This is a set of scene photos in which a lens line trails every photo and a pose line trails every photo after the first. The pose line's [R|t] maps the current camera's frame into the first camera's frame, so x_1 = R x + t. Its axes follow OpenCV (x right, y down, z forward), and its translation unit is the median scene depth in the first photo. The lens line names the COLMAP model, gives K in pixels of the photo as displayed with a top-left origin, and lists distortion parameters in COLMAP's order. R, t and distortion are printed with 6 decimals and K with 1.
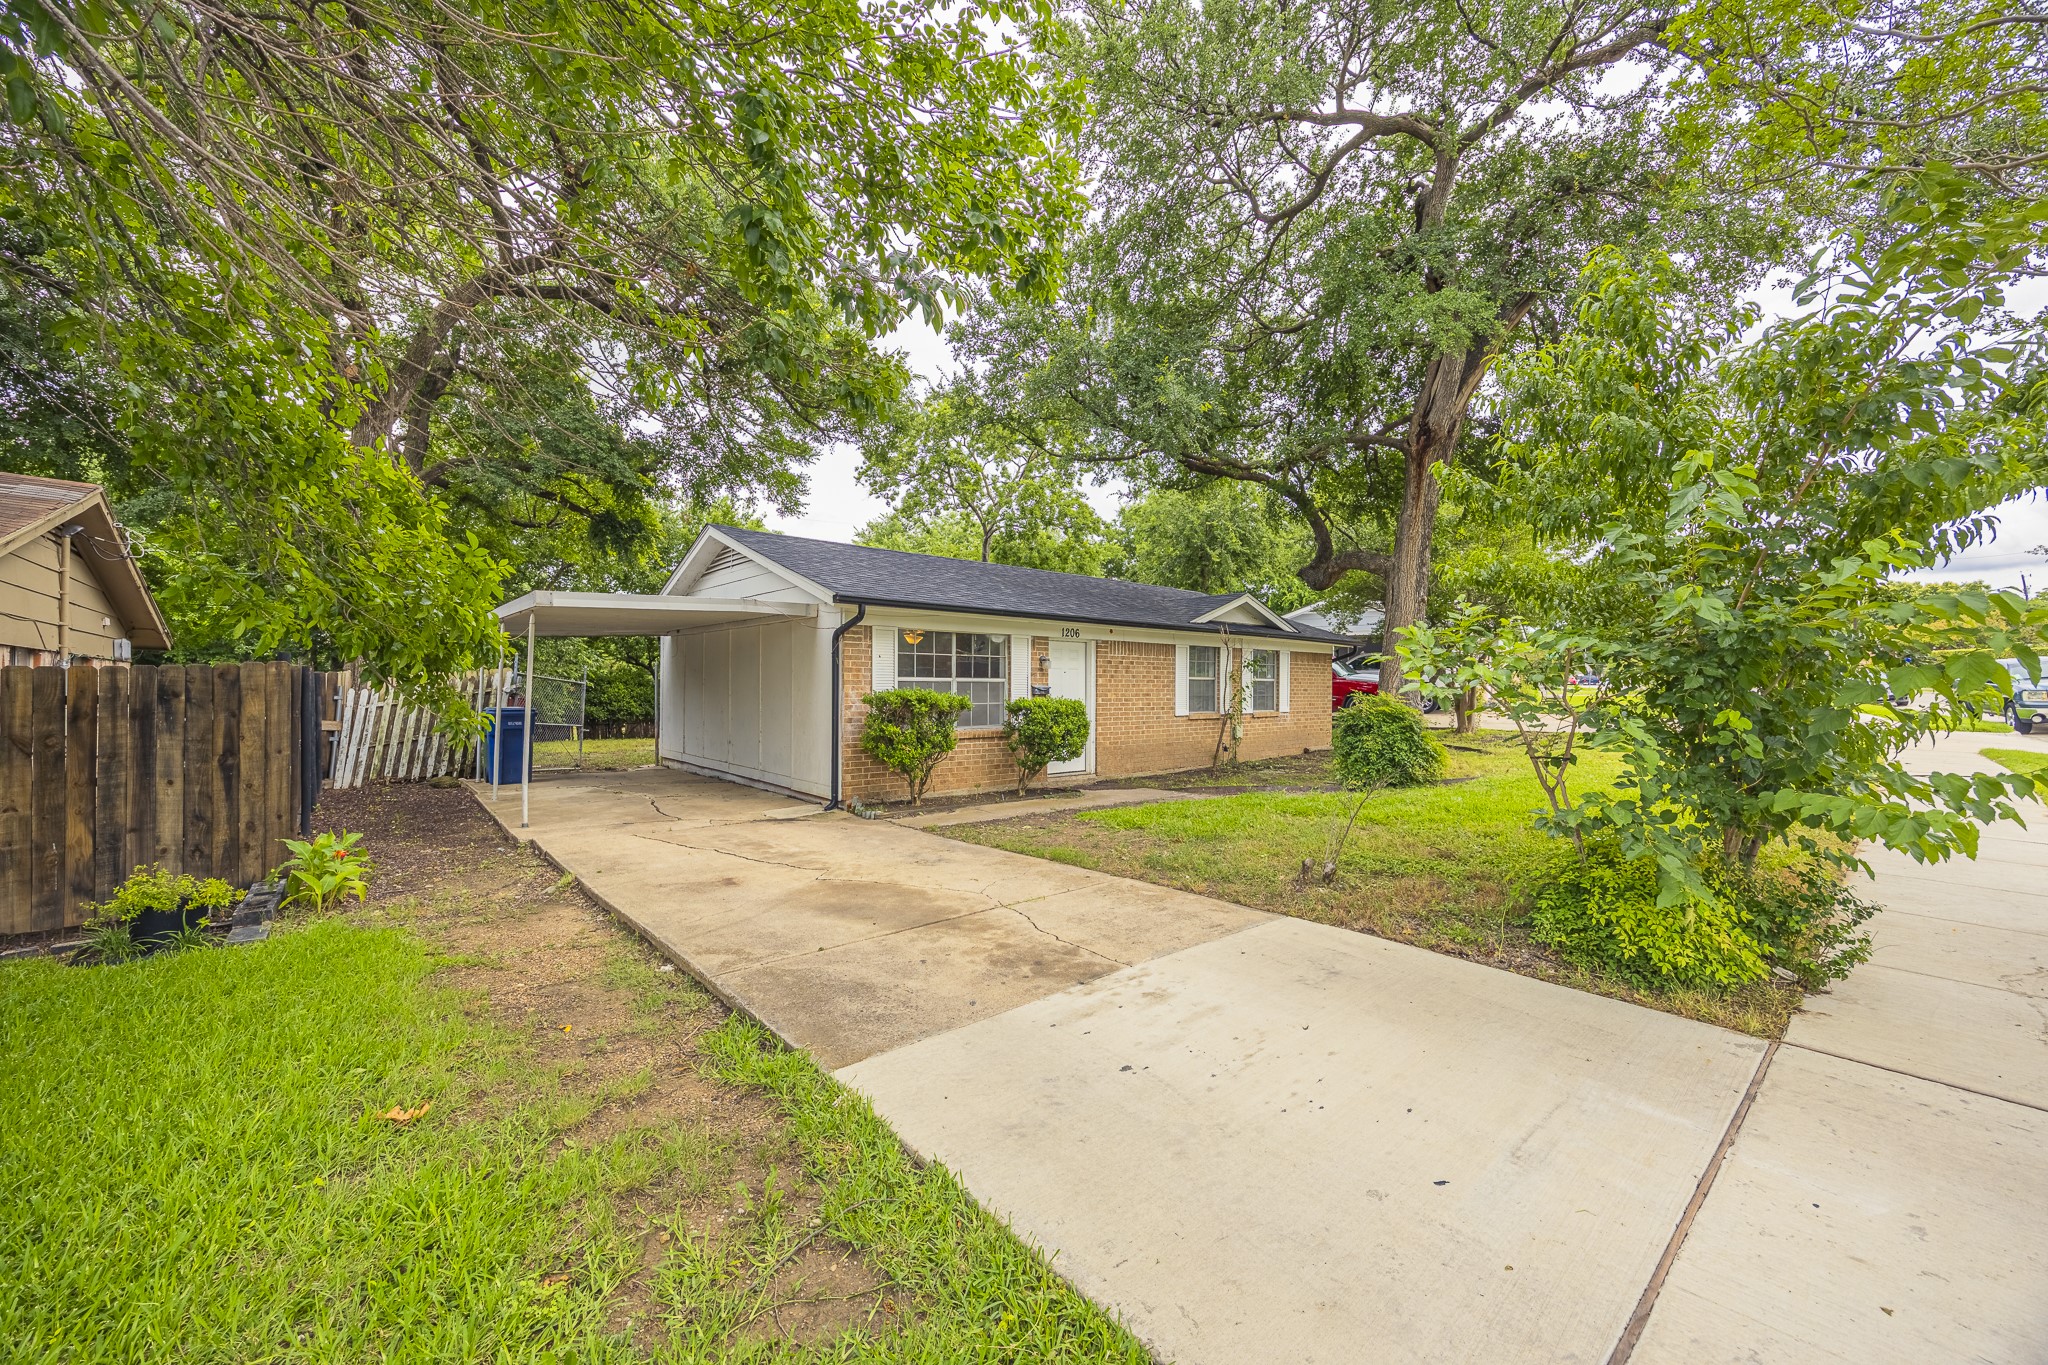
lens RADIAL K [[779.9, 0, 1023.2], [0, 779.9, 687.2], [0, 0, 1]] dist [-0.002379, -0.000147]
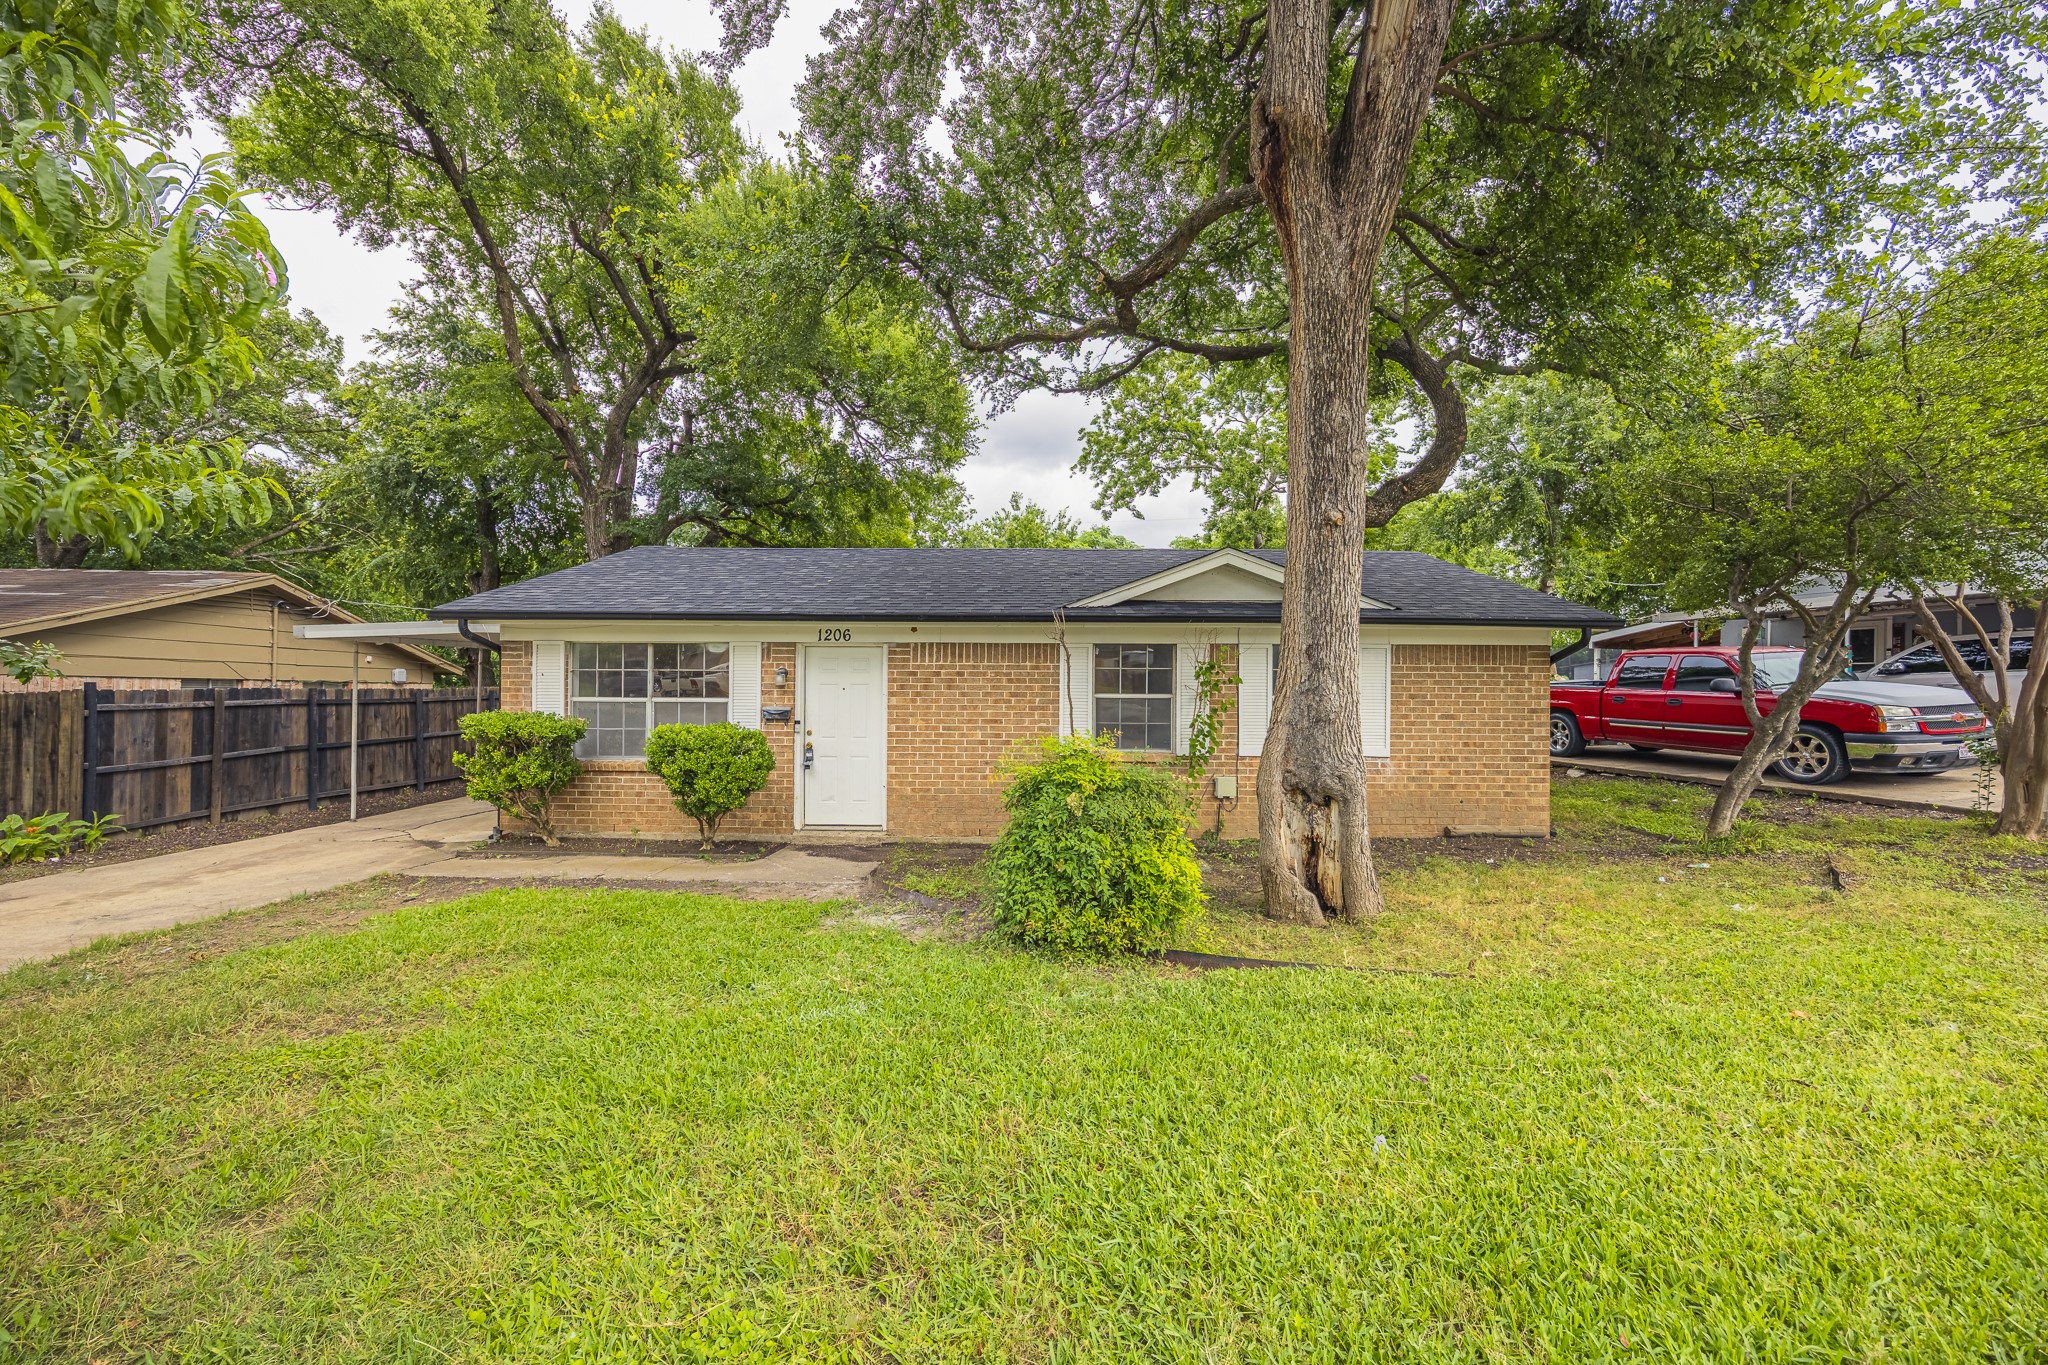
lens RADIAL K [[779.9, 0, 1023.2], [0, 779.9, 687.2], [0, 0, 1]] dist [-0.002379, -0.000147]
pose [[0.752566, 0.000197, -0.658517, 0.621051], [-0.002914, 0.999991, -0.003031, -0.017934], [0.658510, 0.004200, 0.752560, 0.524264]]
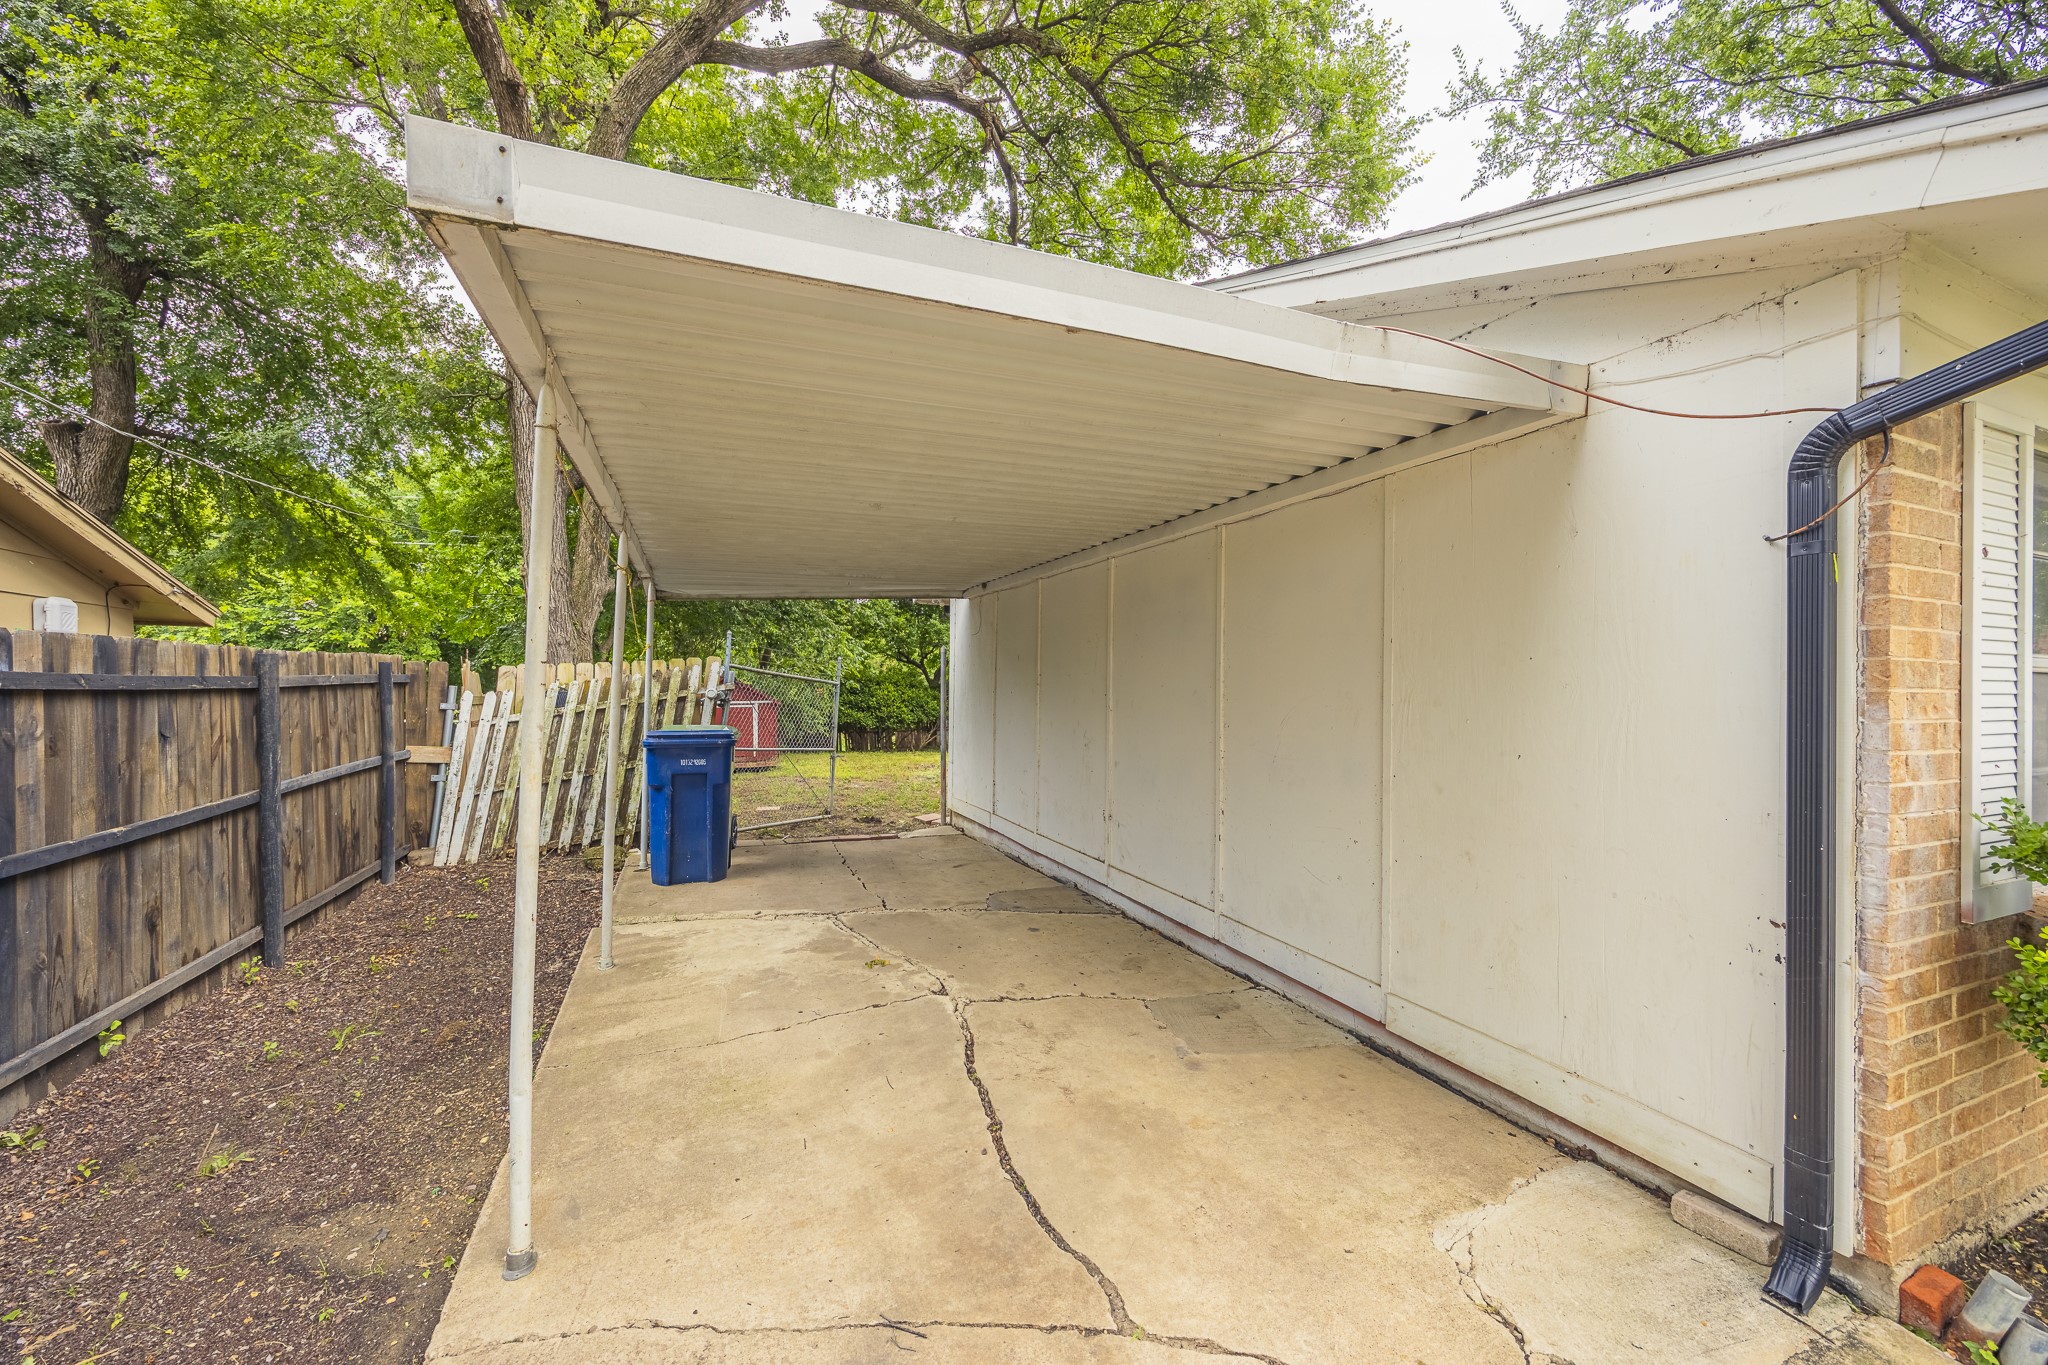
lens RADIAL K [[779.9, 0, 1023.2], [0, 779.9, 687.2], [0, 0, 1]] dist [-0.002379, -0.000147]
pose [[0.952215, 0.002899, -0.305415, -0.280785], [-0.003878, 0.999989, -0.002601, -0.000748], [0.305404, 0.003661, 0.952216, 0.551841]]
